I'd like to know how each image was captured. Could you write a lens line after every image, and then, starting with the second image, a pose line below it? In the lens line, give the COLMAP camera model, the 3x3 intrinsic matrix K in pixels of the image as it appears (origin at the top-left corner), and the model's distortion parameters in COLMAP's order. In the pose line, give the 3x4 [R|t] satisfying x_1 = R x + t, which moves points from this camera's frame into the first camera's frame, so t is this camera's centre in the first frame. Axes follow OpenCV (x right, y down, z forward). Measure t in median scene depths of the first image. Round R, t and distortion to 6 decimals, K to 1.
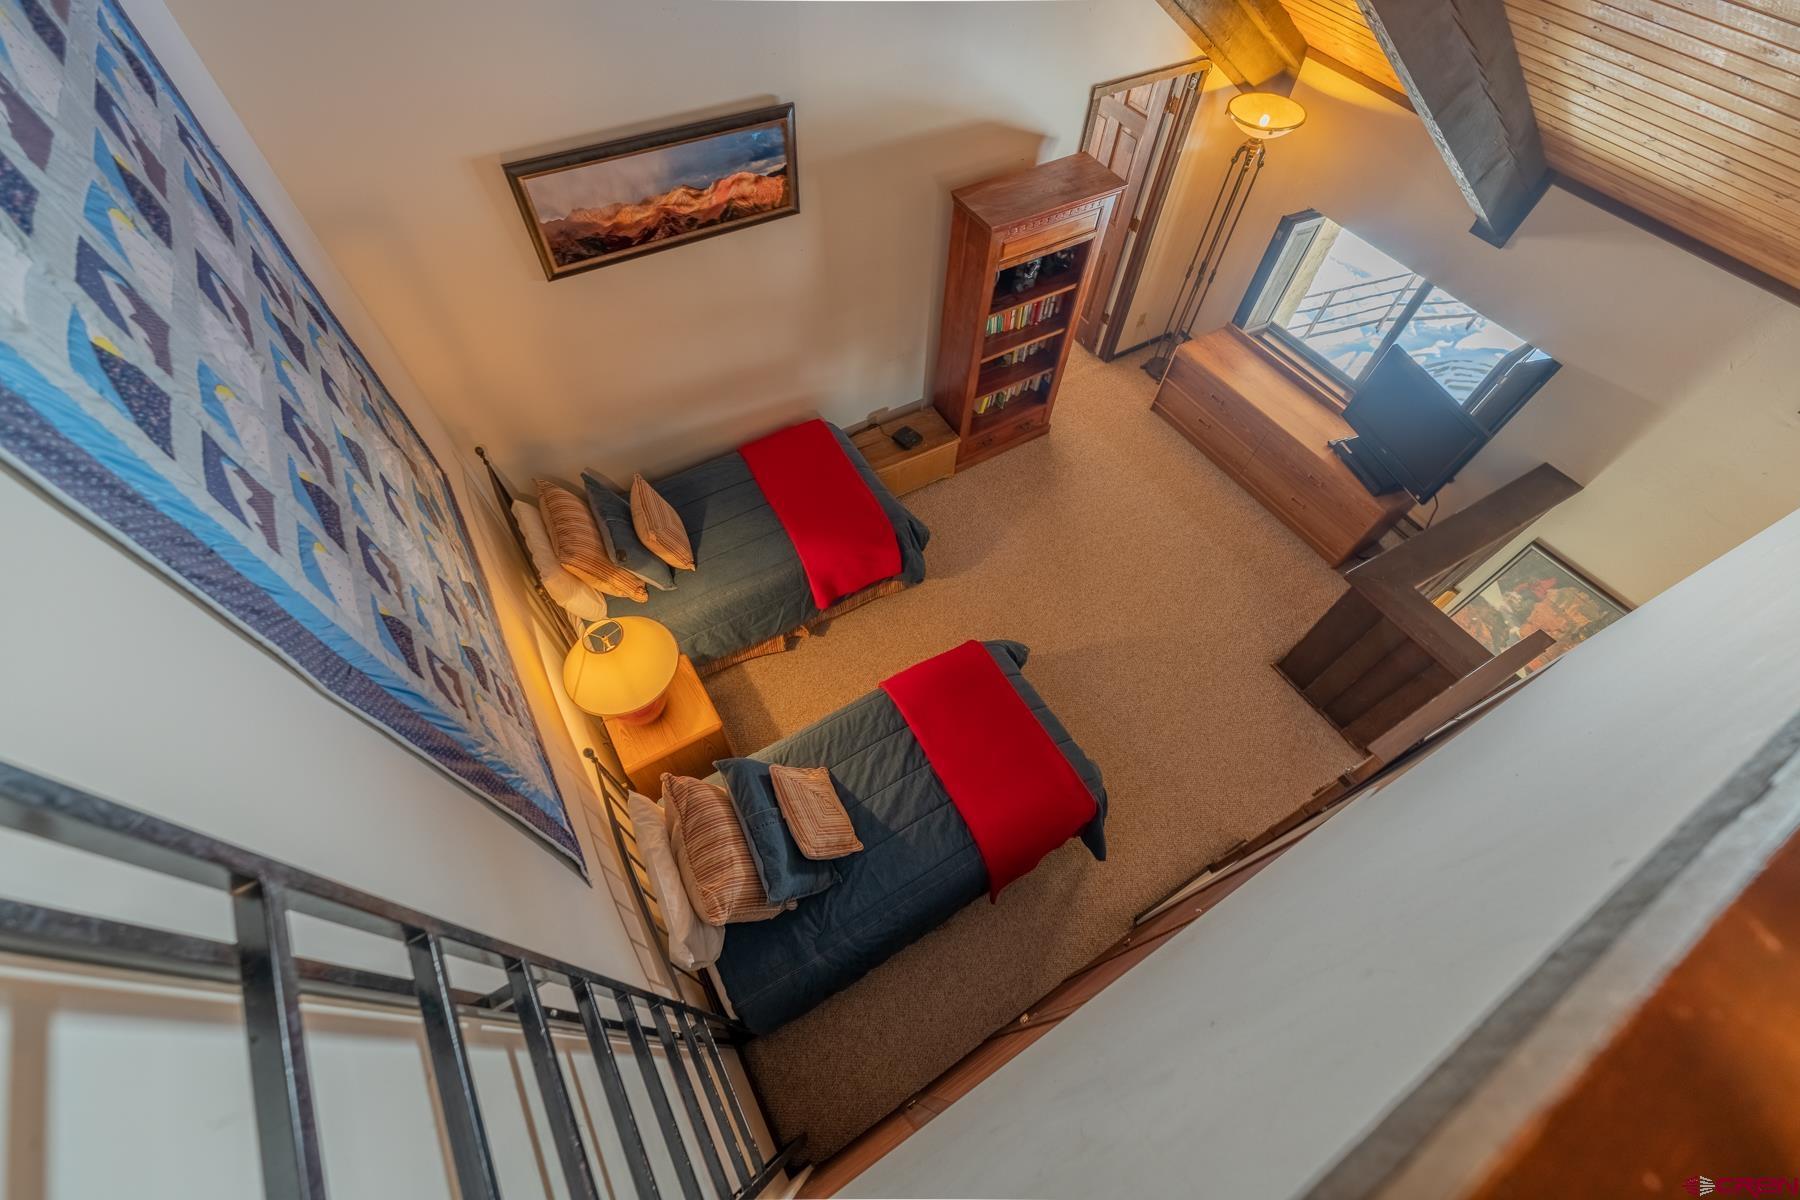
lens RADIAL K [[714.5, 0, 899.2], [0, 714.5, 618.0], [0, 0, 1]] dist [0.001955, 0.000353]
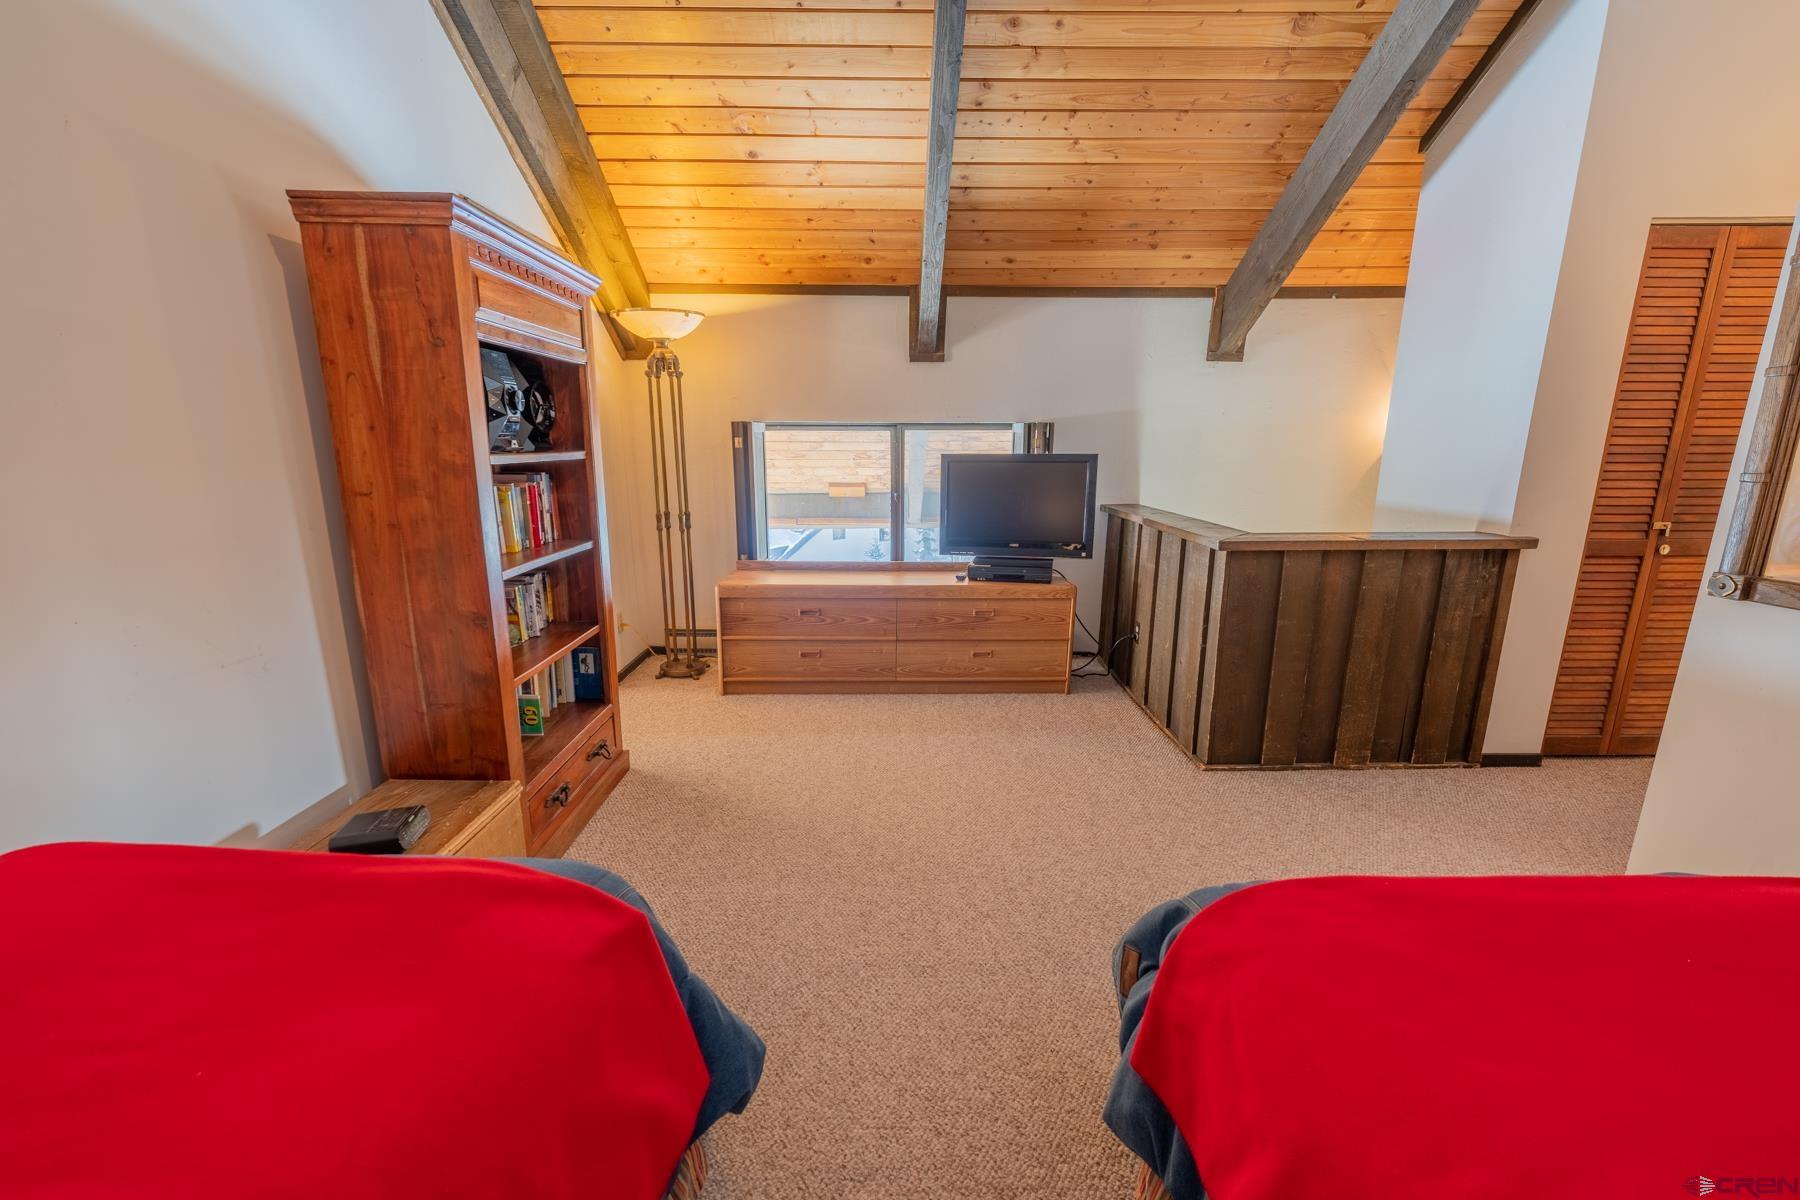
lens RADIAL K [[727.7, 0, 898.1], [0, 727.7, 616.9], [0, 0, 1]] dist [-0.003252, 0.000091]
pose [[0.507580, -0.238725, 0.827872, -0.117751], [0.737116, 0.617821, -0.273782, -0.041936], [-0.446119, 0.749204, 0.489562, 0.640001]]
